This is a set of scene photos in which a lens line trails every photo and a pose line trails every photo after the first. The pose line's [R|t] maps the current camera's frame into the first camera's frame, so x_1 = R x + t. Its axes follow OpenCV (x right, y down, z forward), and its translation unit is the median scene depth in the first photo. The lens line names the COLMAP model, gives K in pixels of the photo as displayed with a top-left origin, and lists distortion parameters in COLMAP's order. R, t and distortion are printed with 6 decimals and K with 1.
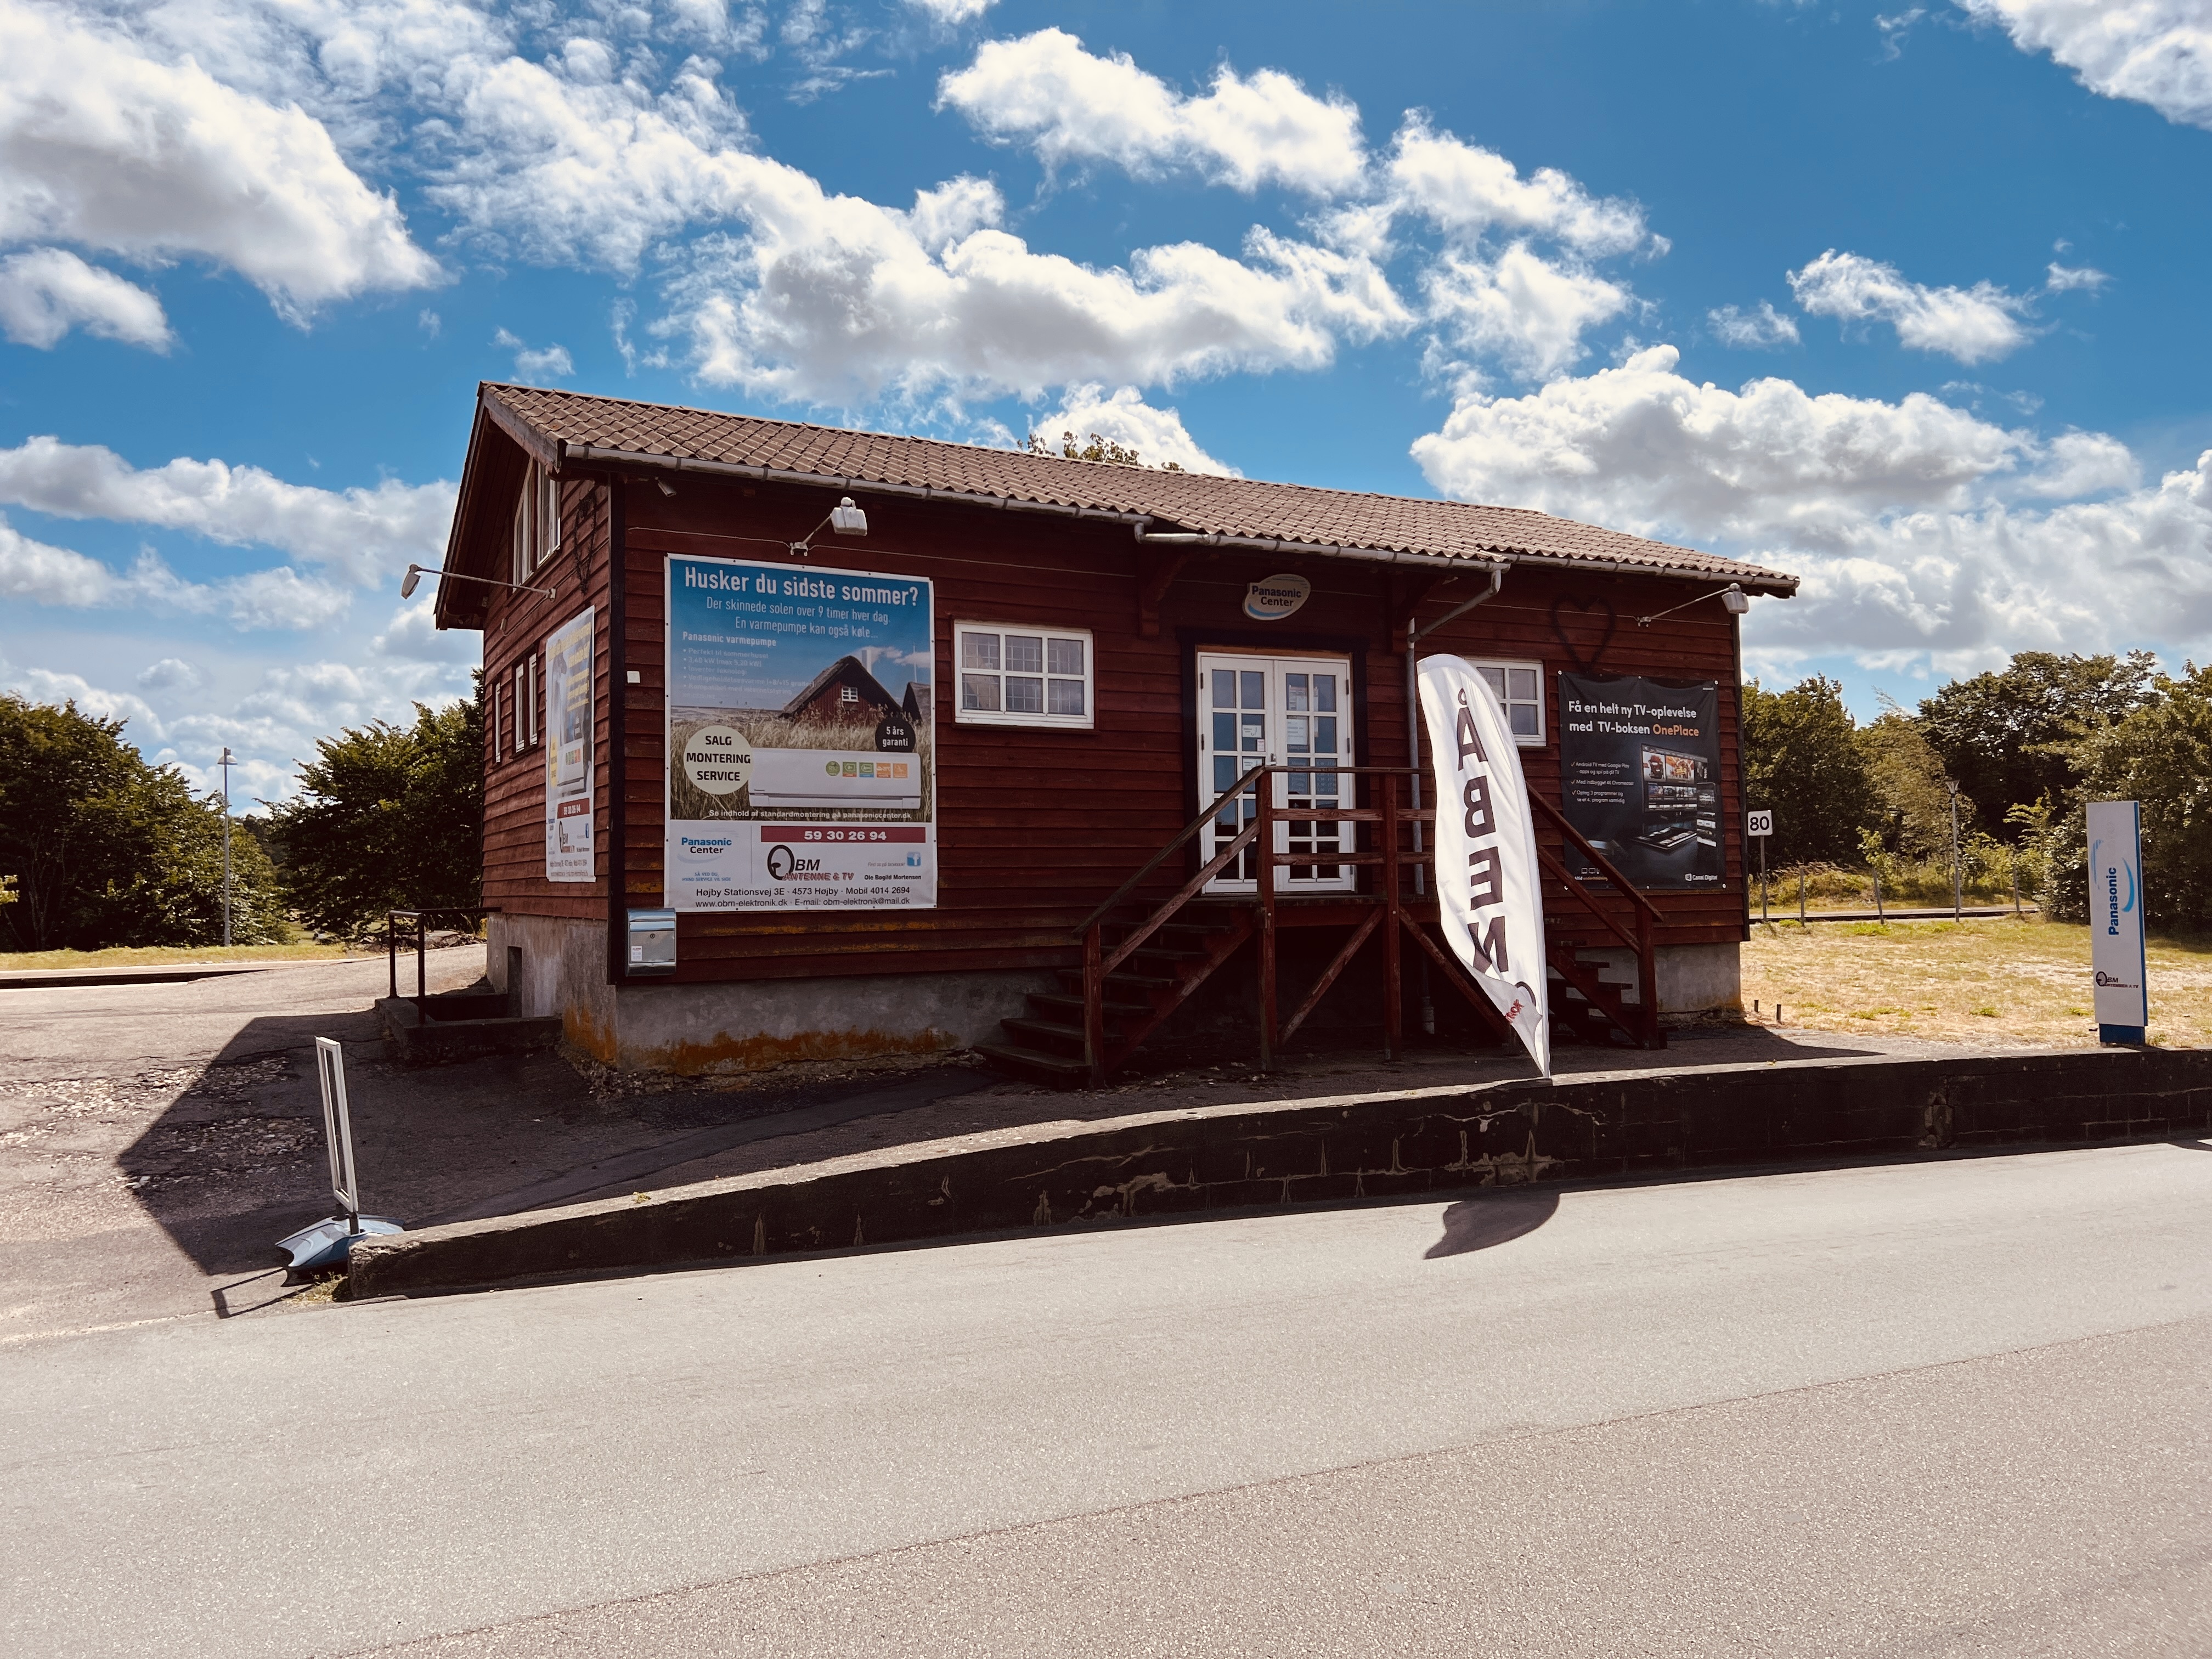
lens RADIAL K [[1663.5, 0, 1108.0], [0, 1663.5, 819.8], [0, 0, 1]] dist [0.058933, -0.043316]
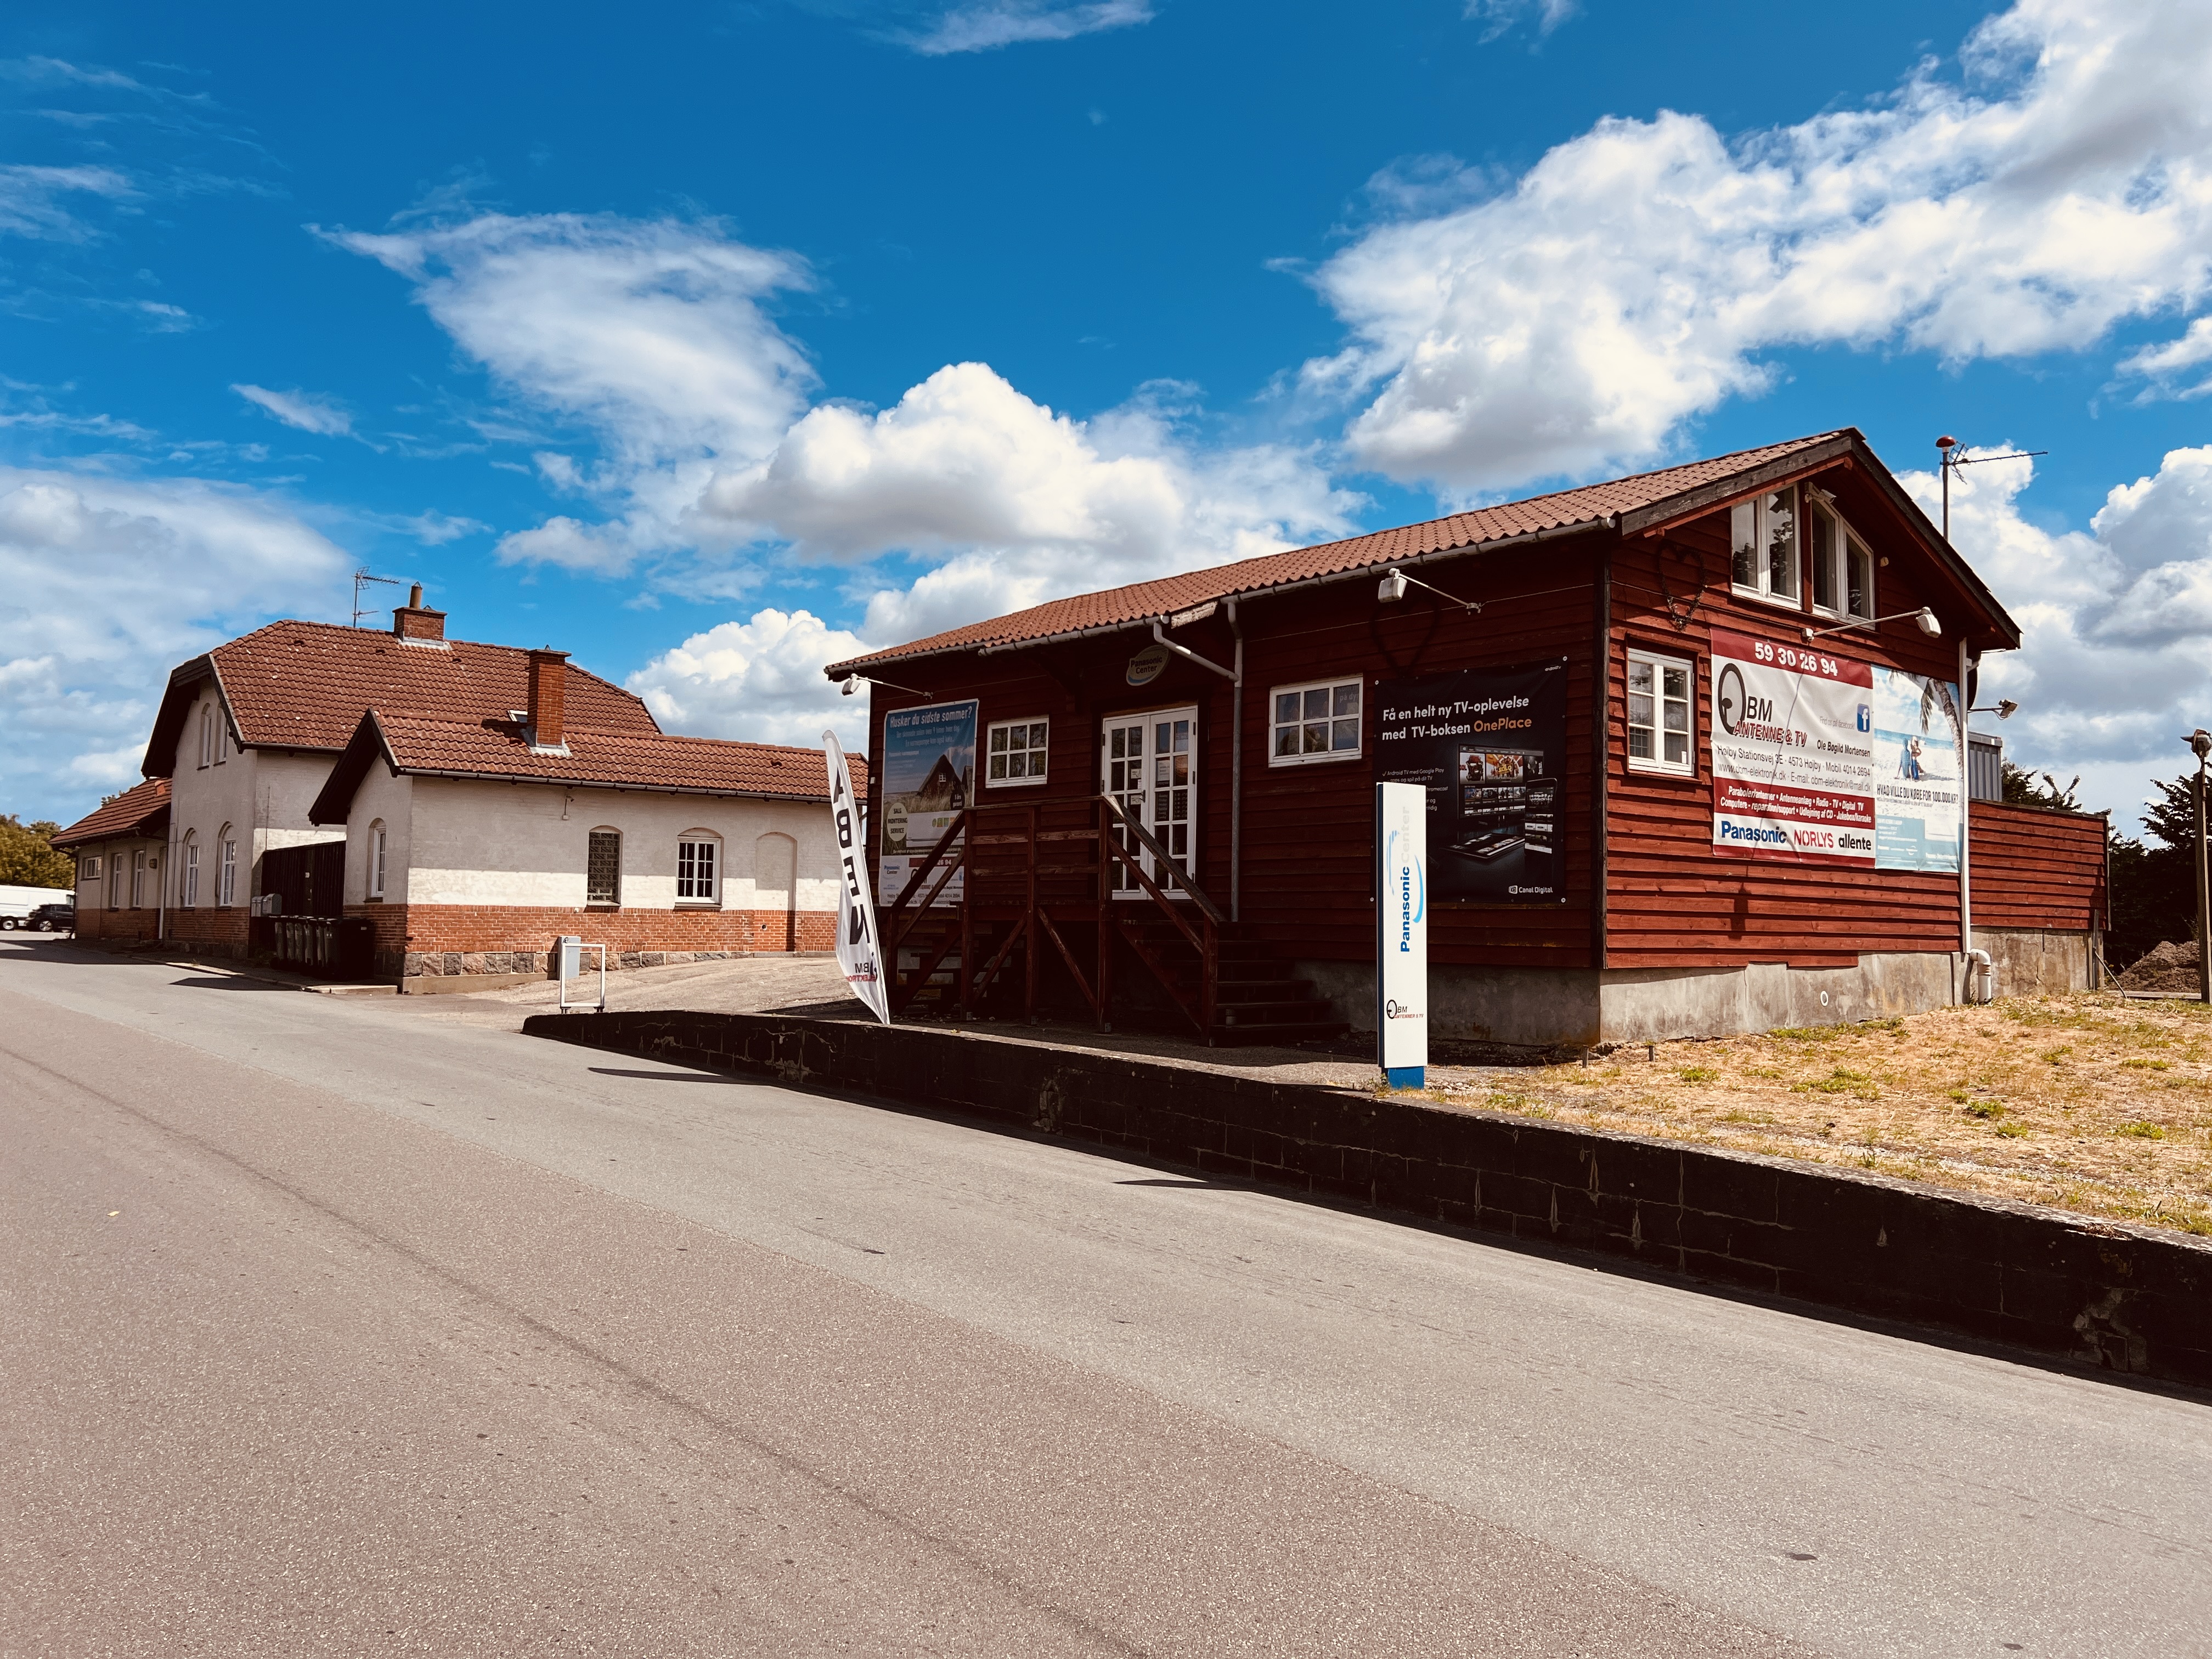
lens RADIAL K [[1663.5, 0, 1046.4], [0, 1663.5, 786.7], [0, 0, 1]] dist [0.058933, -0.043316]
pose [[0.221772, -0.066699, -0.972815, 1.106221], [0.015957, 0.997772, -0.064773, 0.032134], [0.974968, -0.001159, 0.222342, 0.547231]]
